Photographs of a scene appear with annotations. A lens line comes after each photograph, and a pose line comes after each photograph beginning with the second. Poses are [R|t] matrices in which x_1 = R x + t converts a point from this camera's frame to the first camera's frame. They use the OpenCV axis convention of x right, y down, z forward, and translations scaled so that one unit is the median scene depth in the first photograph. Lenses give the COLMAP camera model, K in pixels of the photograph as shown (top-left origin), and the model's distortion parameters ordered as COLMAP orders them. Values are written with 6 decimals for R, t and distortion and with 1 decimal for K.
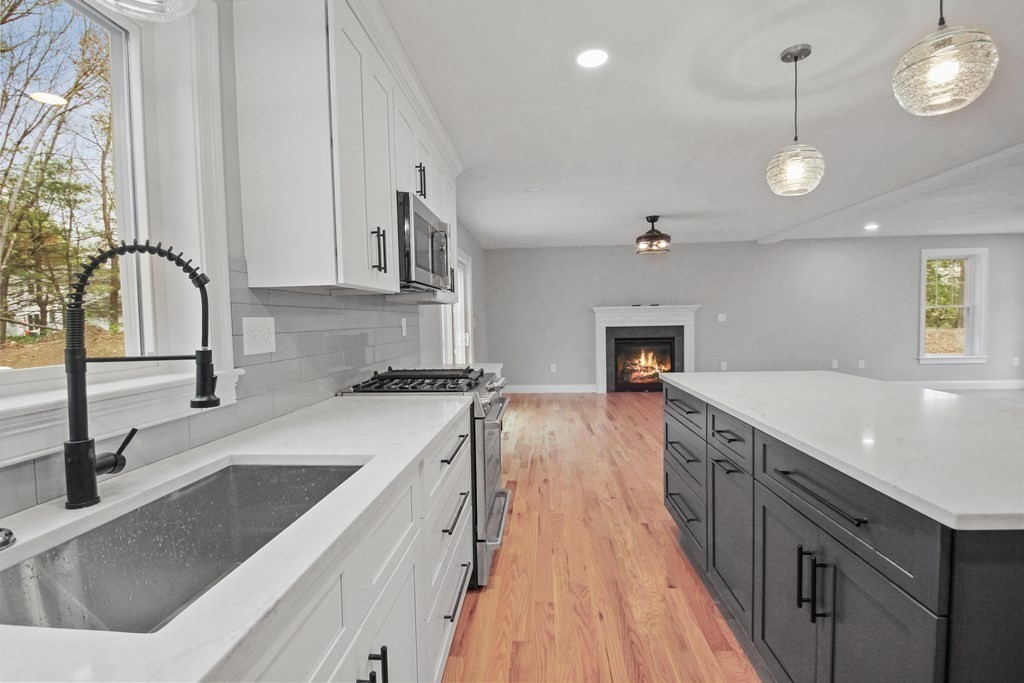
lens RADIAL K [[477.8, 0, 499.2], [0, 477.8, 341.7], [0, 0, 1]] dist [0.001674, -0.011402]
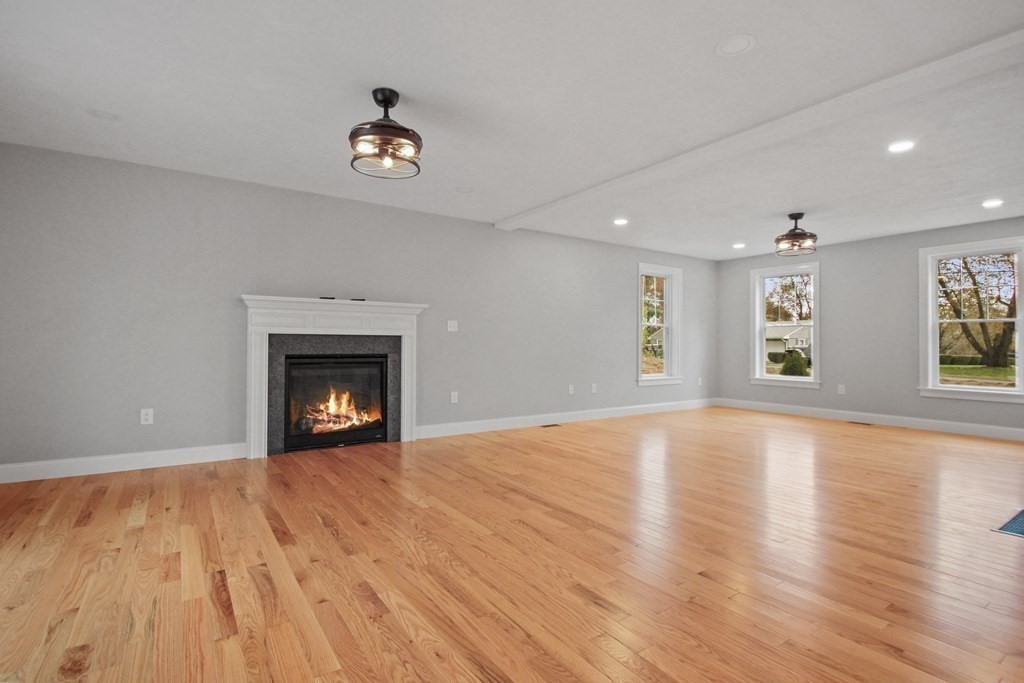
lens RADIAL K [[492.3, 0, 510.2], [0, 492.3, 339.0], [0, 0, 1]] dist [0.002218, 0.000099]
pose [[0.770911, 0.033007, 0.636088, 0.085771], [0.006792, 0.998174, -0.060028, 0.011479], [-0.636907, 0.050597, 0.769278, 0.427287]]
